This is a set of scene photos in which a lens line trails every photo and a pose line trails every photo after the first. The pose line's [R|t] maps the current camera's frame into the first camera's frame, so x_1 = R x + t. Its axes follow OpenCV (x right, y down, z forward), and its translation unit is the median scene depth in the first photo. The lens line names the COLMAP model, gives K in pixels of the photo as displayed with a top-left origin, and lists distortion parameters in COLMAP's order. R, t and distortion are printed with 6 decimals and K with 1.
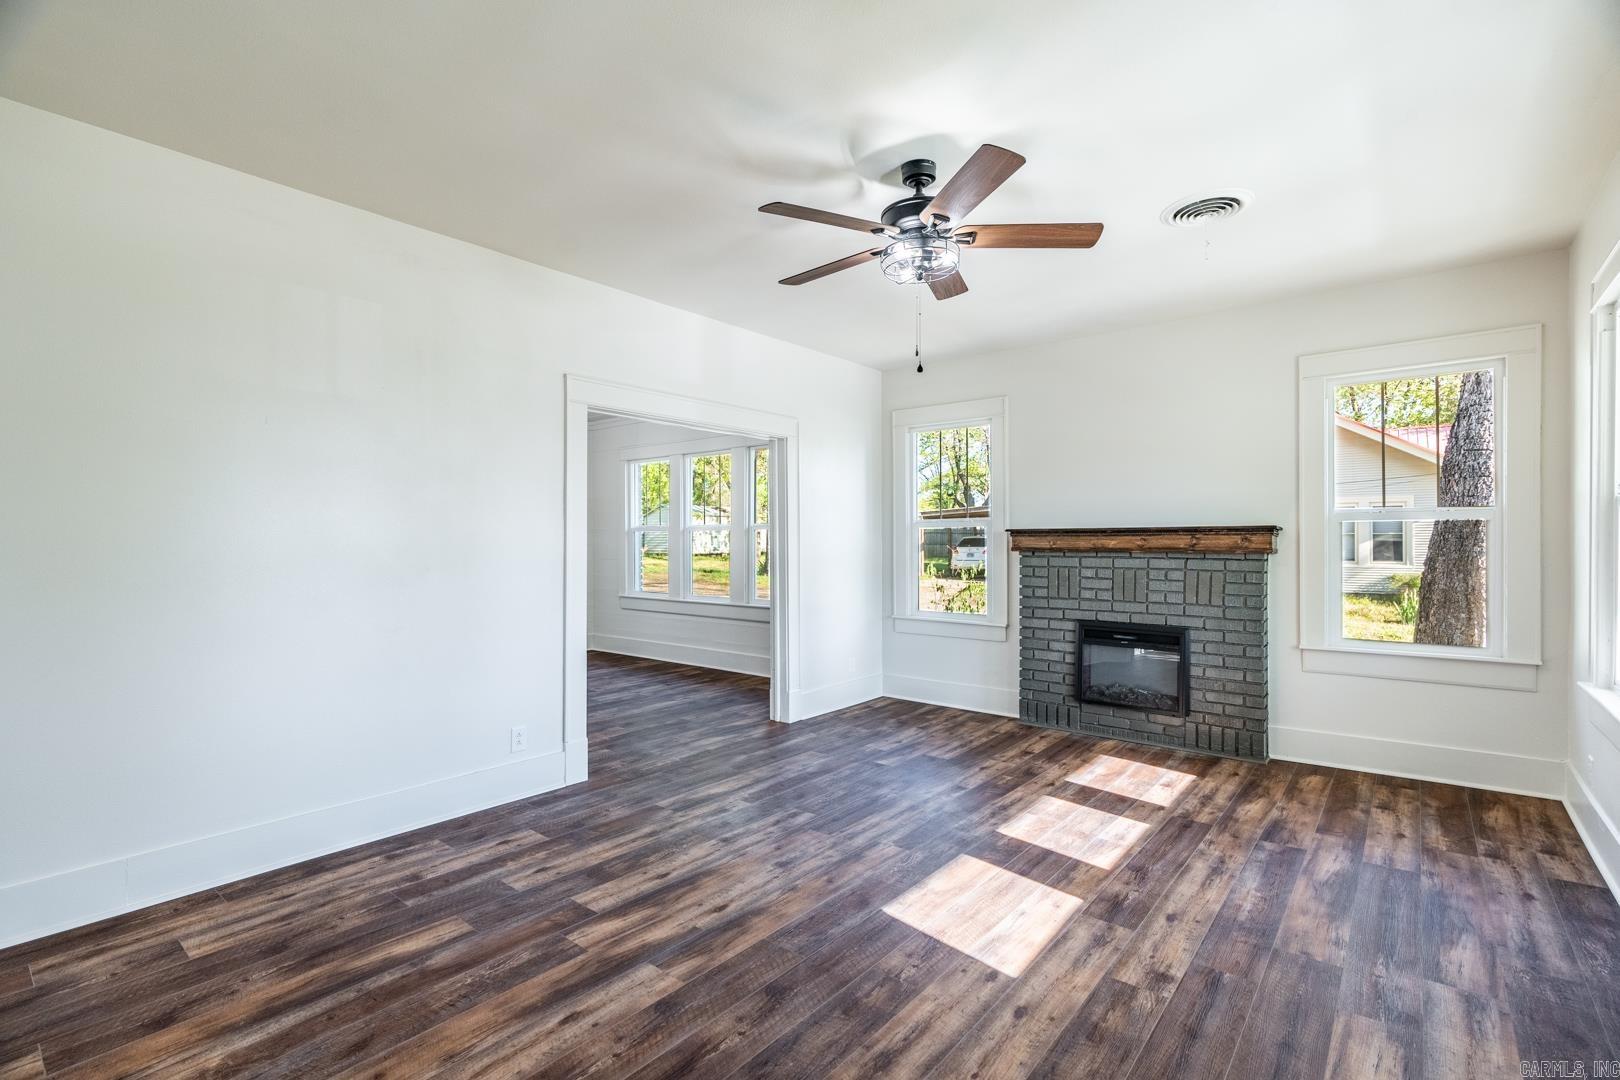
lens RADIAL K [[721.6, 0, 804.5], [0, 721.6, 545.5], [0, 0, 1]] dist [-0.003806, 0.001003]
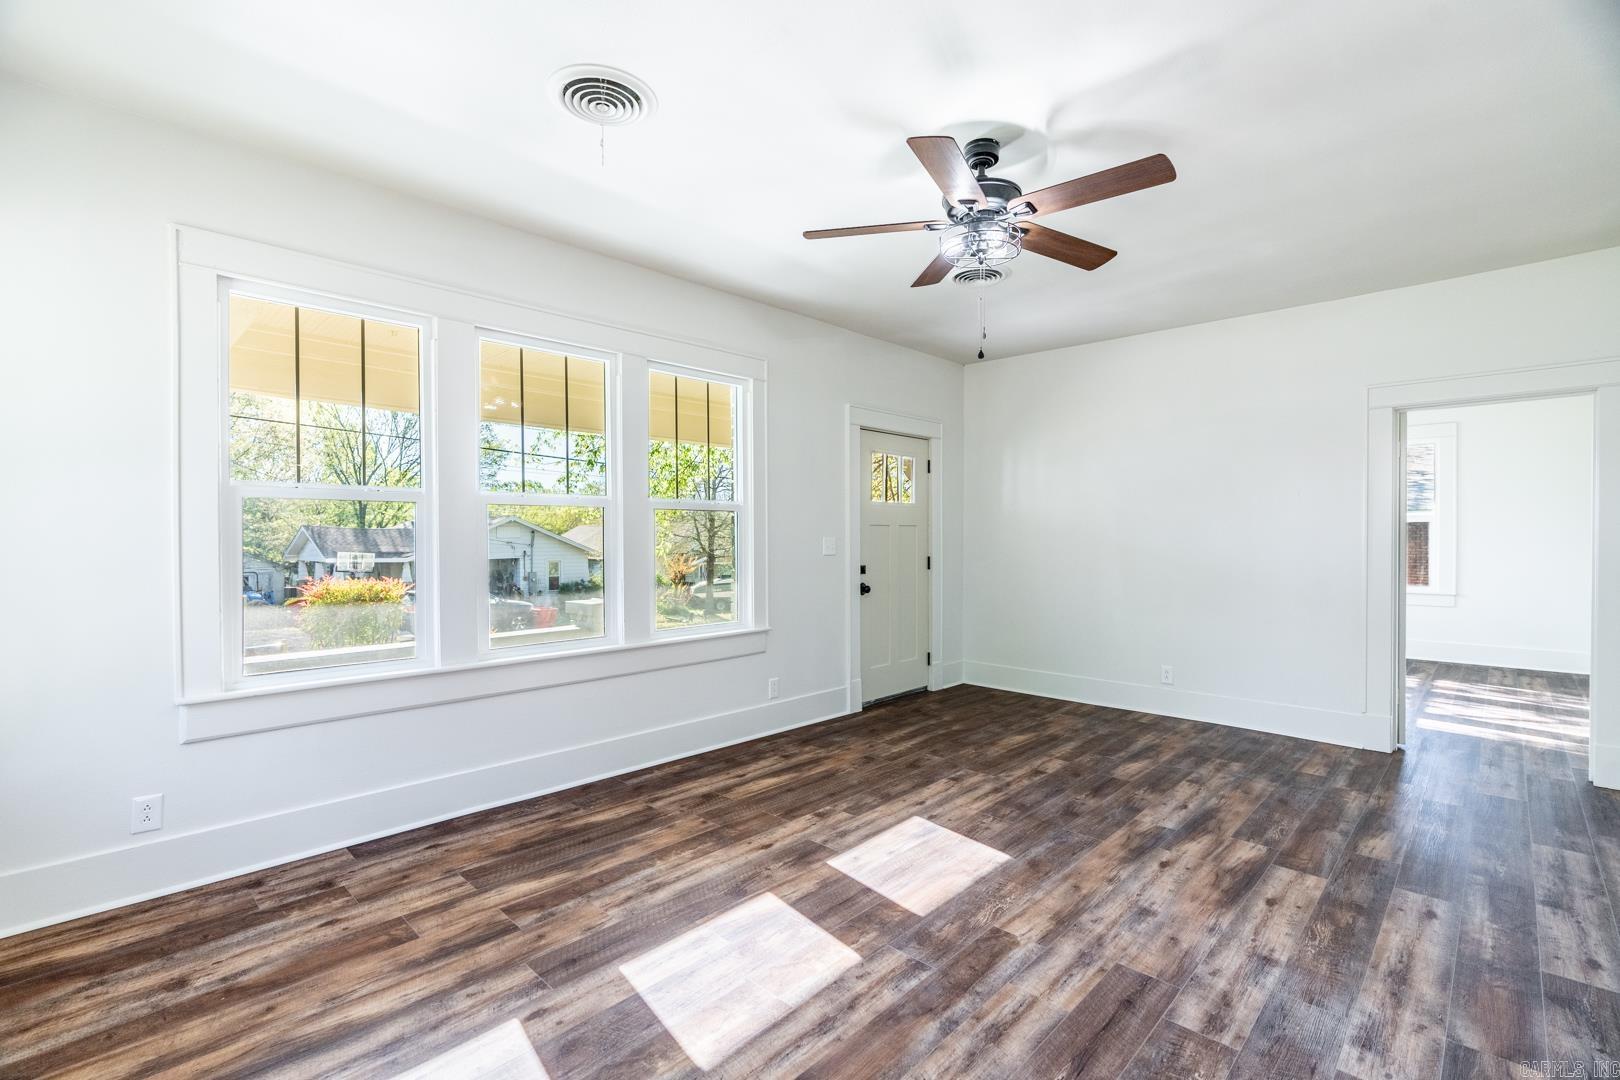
lens RADIAL K [[721.6, 0, 811.8], [0, 721.6, 541.7], [0, 0, 1]] dist [-0.003806, 0.001003]
pose [[-0.997917, 0.000912, 0.064499, 0.199719], [0.001414, 0.999969, 0.007734, 0.001261], [-0.064490, 0.007809, -0.997888, 1.220547]]
